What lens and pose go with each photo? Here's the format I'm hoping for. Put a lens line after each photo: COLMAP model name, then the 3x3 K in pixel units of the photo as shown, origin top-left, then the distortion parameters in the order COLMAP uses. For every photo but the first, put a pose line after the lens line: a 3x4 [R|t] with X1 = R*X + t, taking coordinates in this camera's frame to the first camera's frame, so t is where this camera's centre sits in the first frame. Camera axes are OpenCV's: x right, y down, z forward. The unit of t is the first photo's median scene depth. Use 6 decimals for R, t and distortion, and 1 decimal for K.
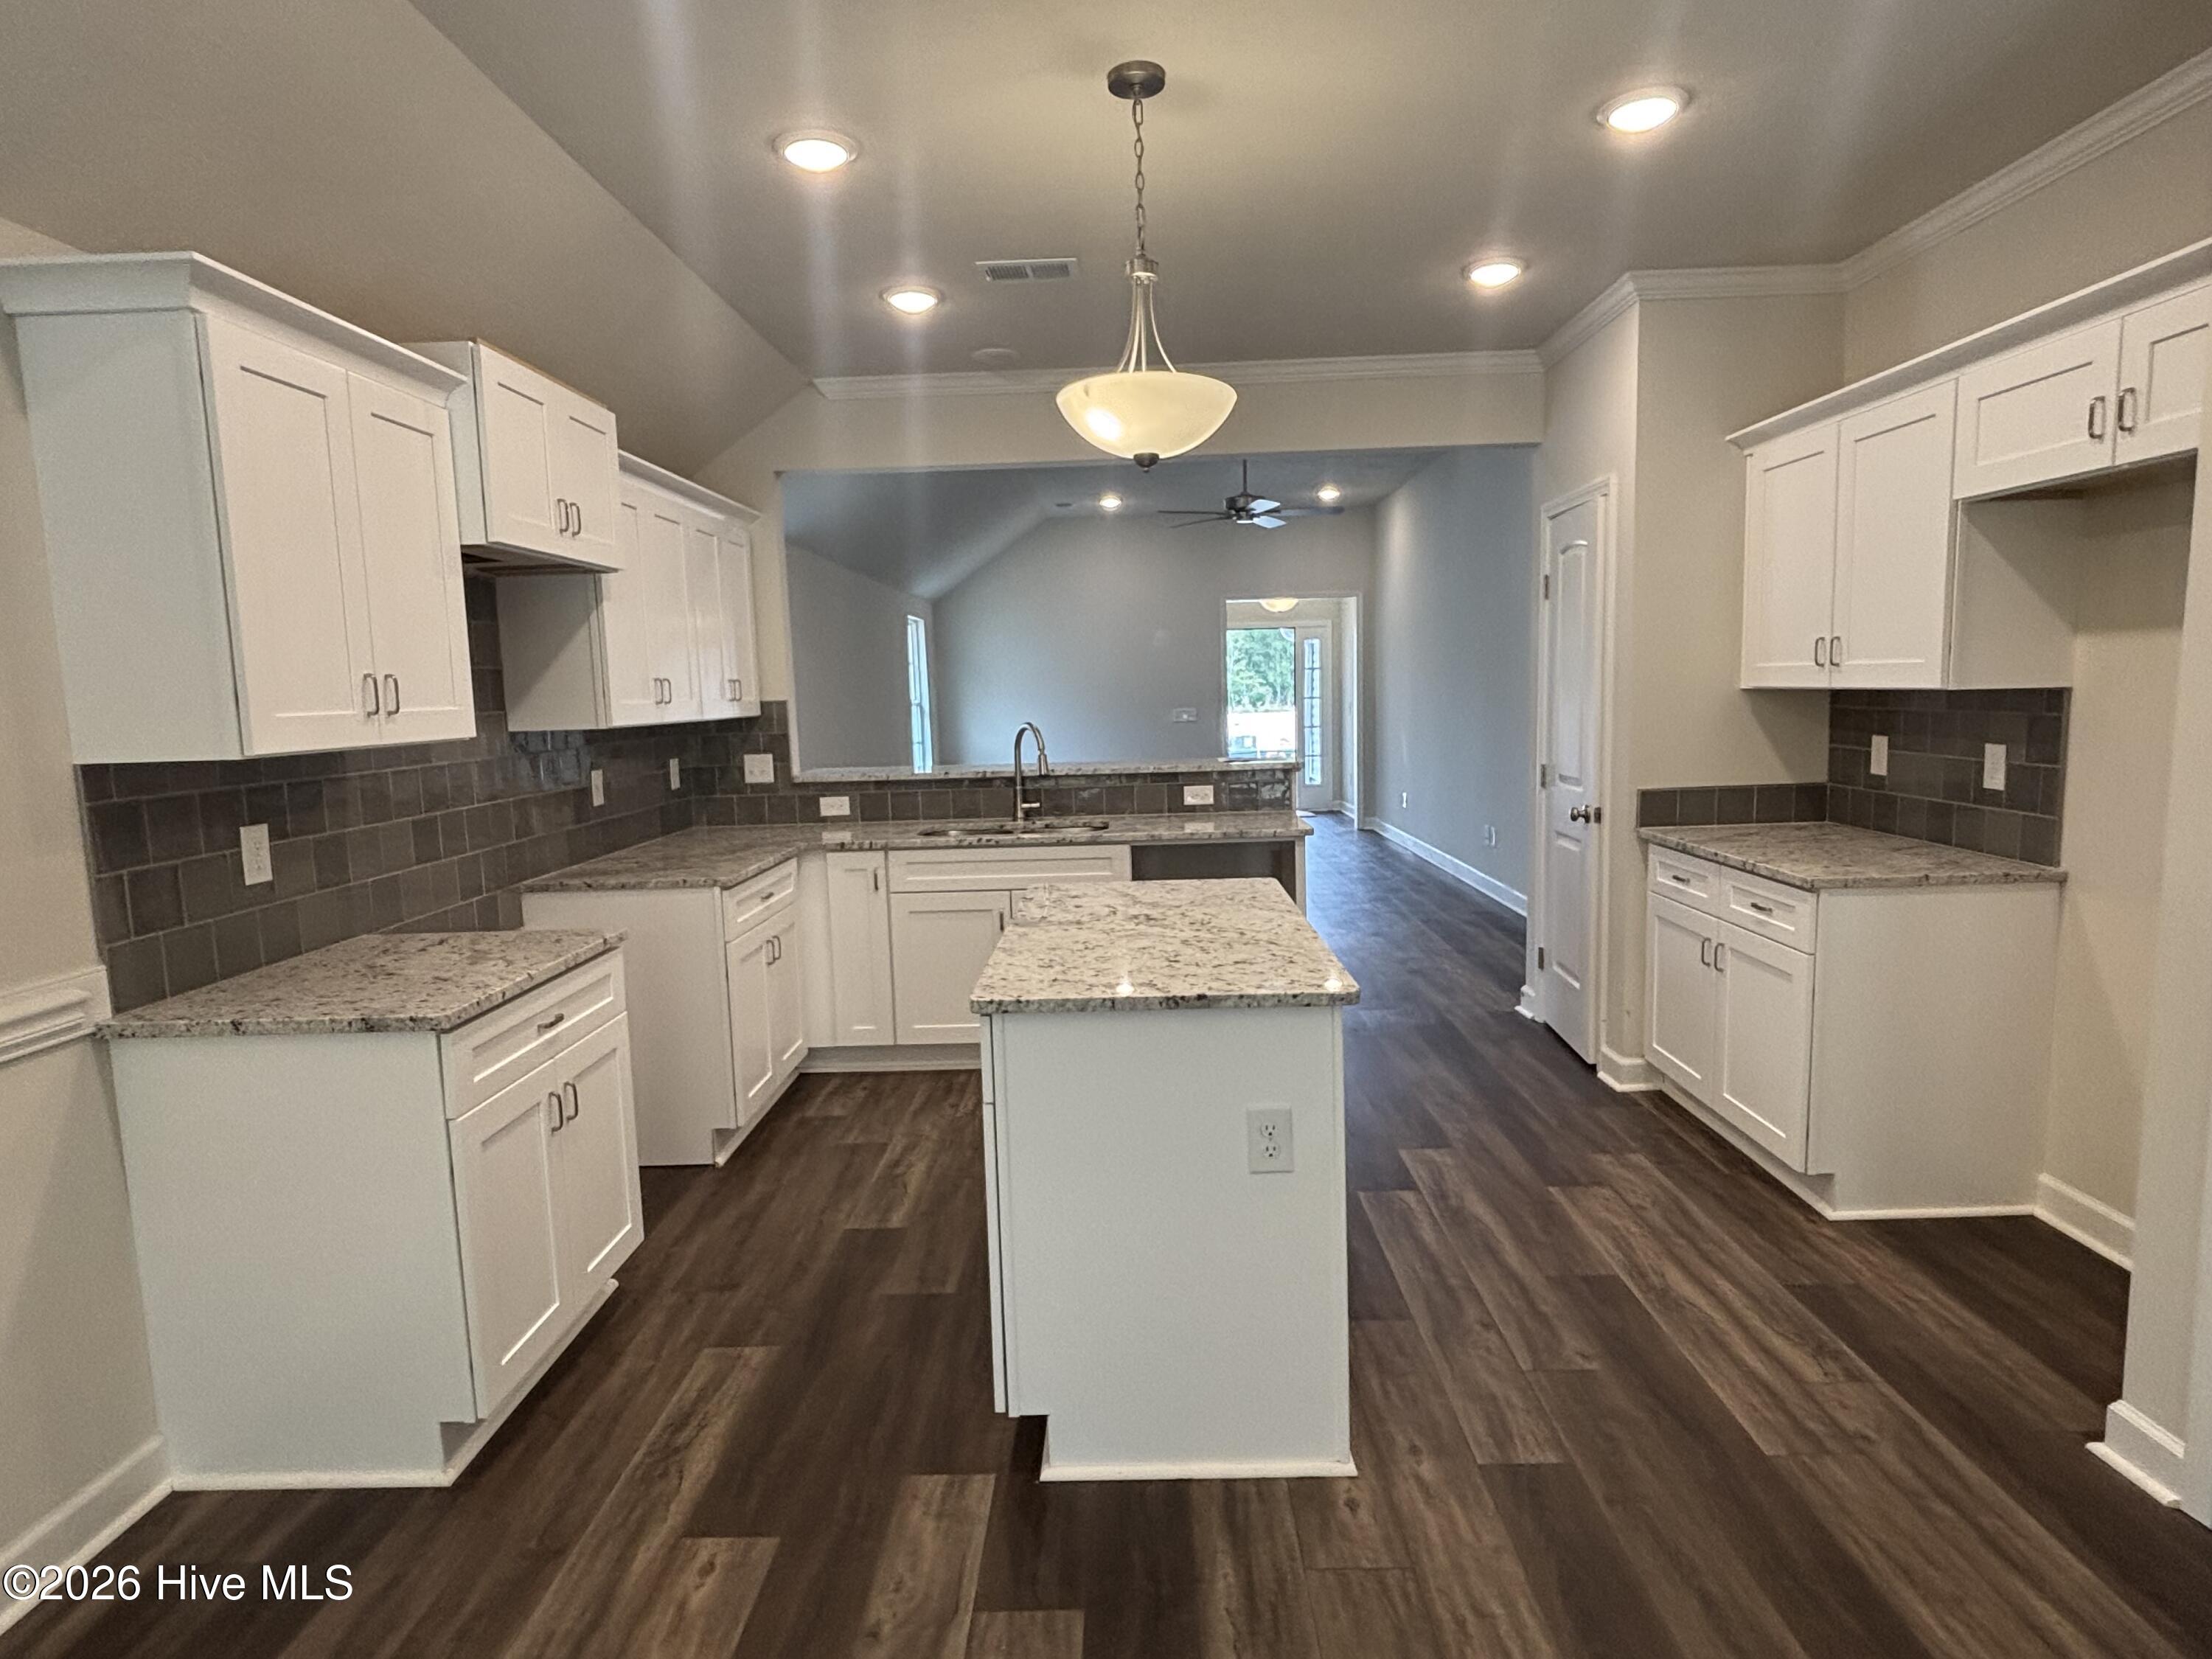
lens RADIAL K [[1198.3, 0, 1106.0], [0, 1198.3, 829.5], [0, 0, 1]] dist [0.003590, -0.000566]
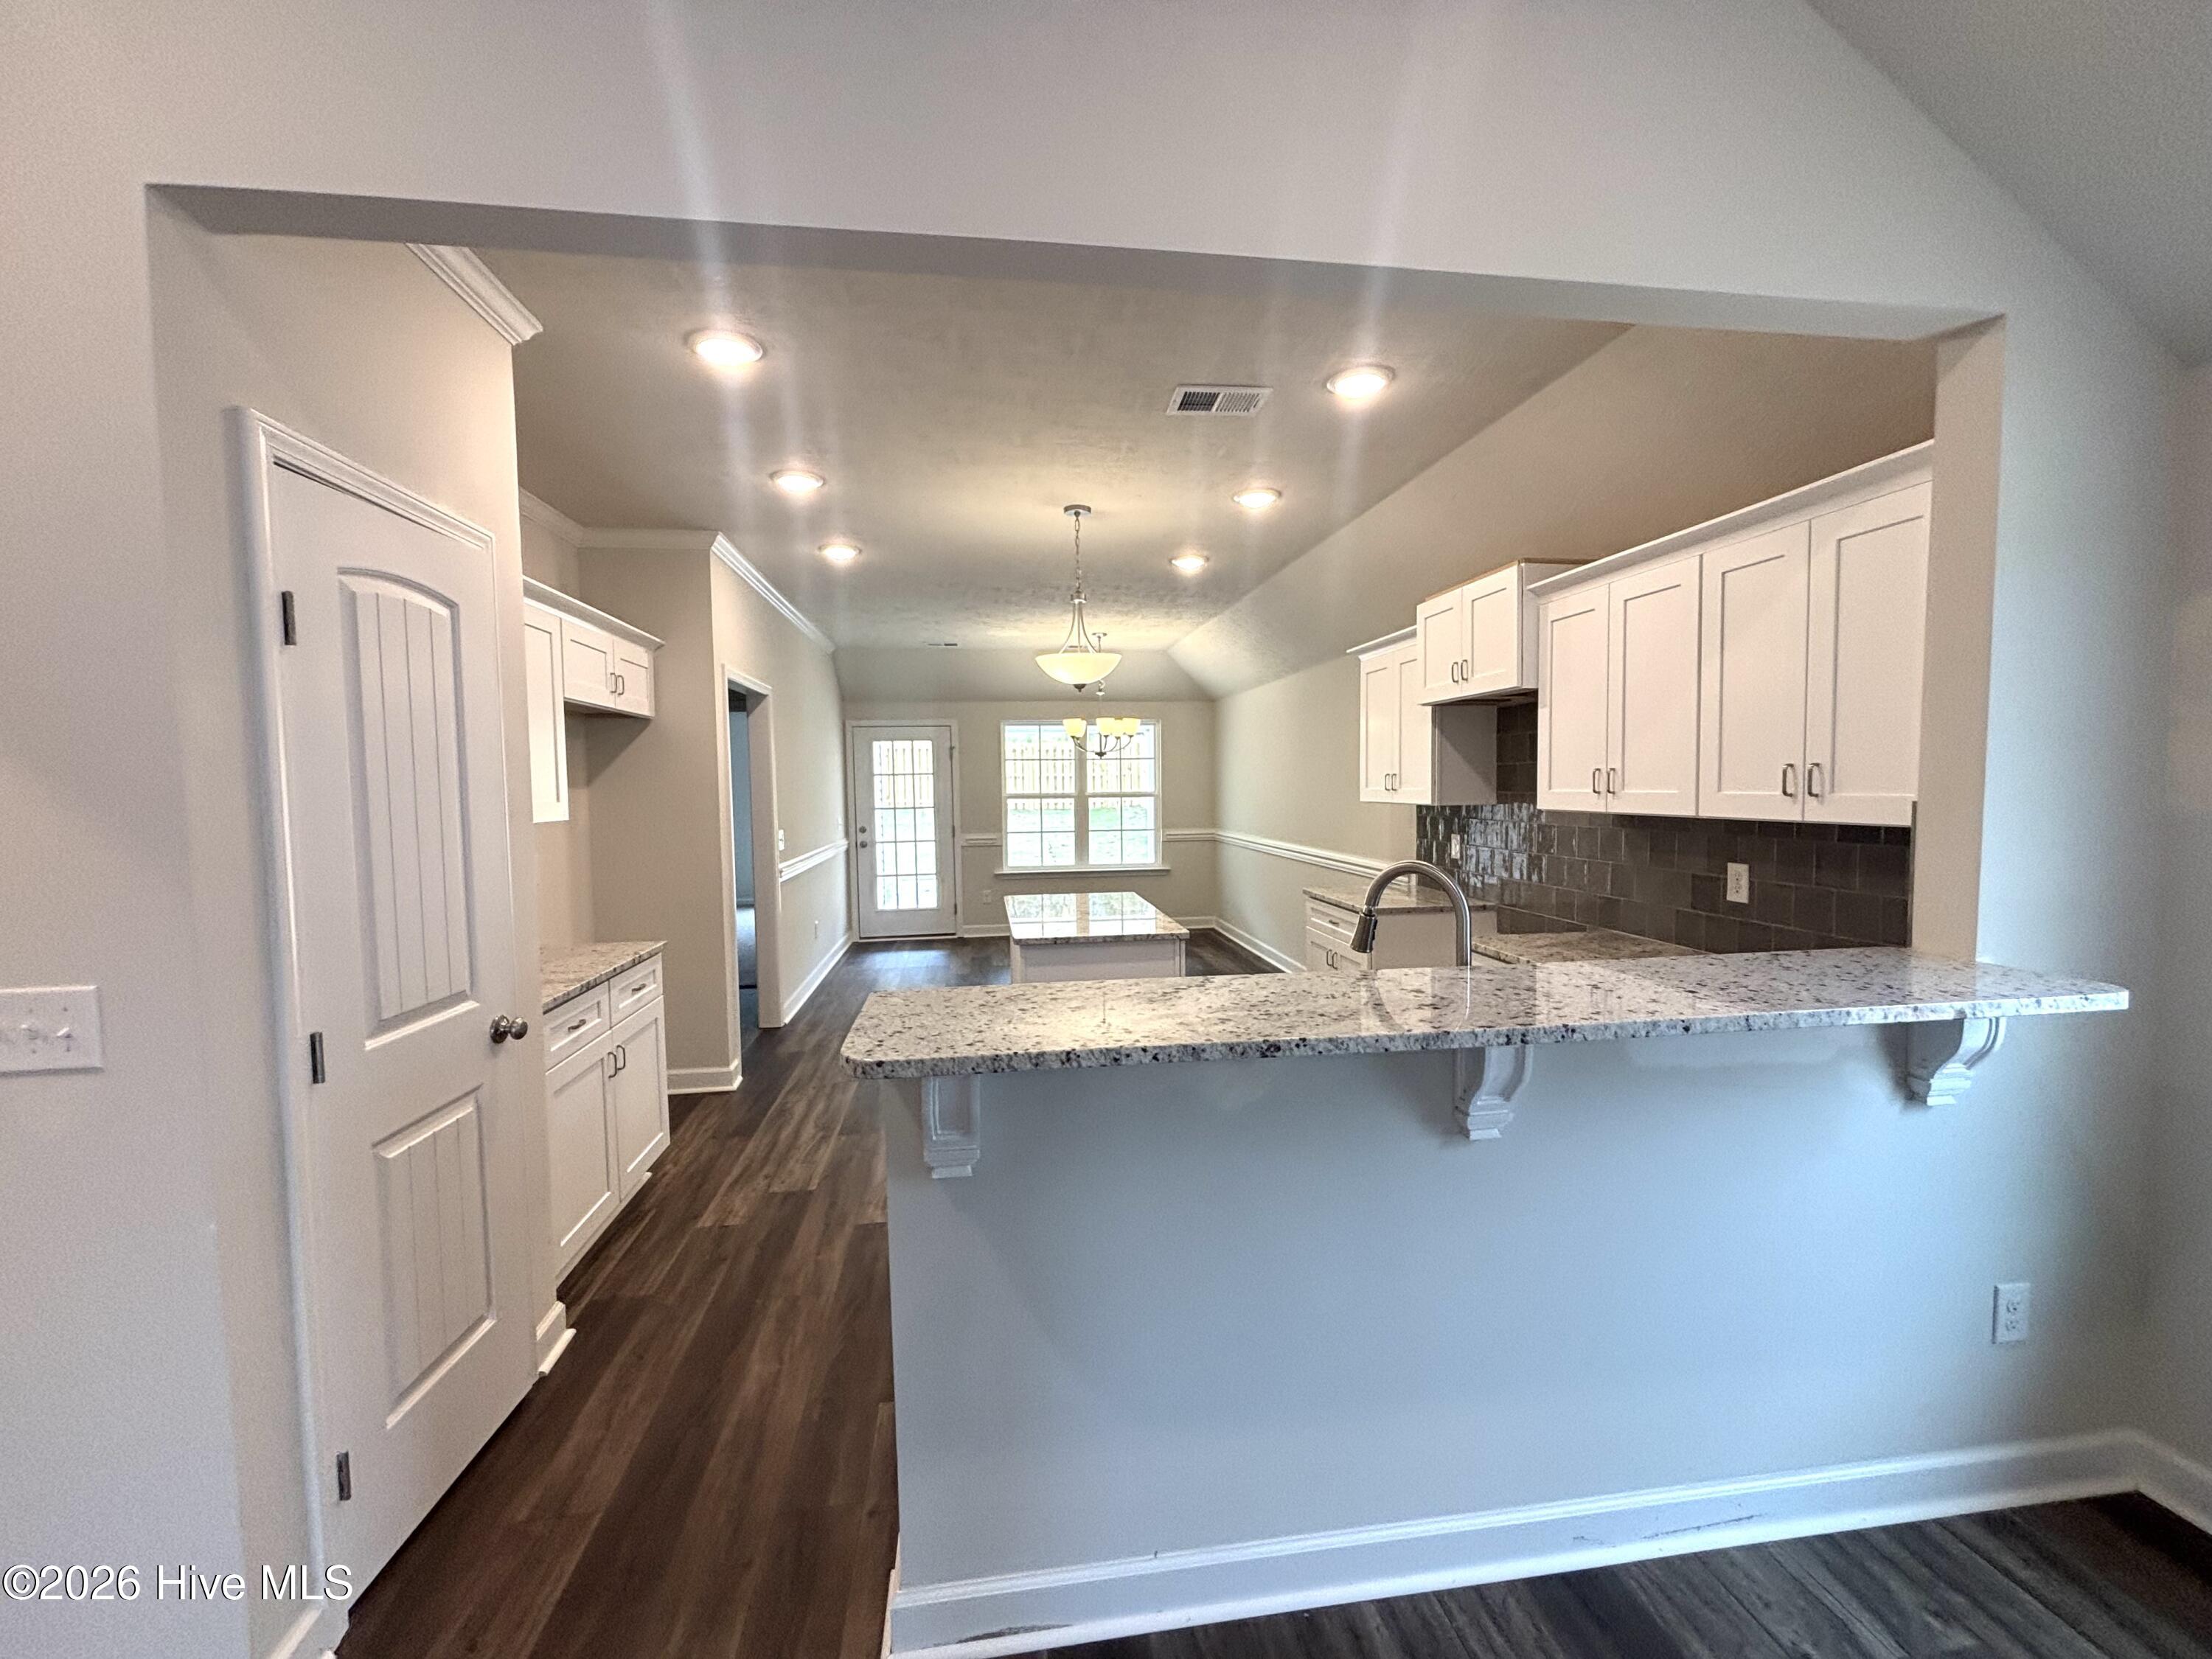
lens RADIAL K [[892.7, 0, 1106.0], [0, 892.7, 829.5], [0, 0, 1]] dist [0.000573, -0.000036]
pose [[-0.984934, 0.054120, -0.164246, 0.214275], [0.024940, 0.984293, 0.174772, -0.278359], [0.171125, 0.168042, -0.970813, 2.141031]]
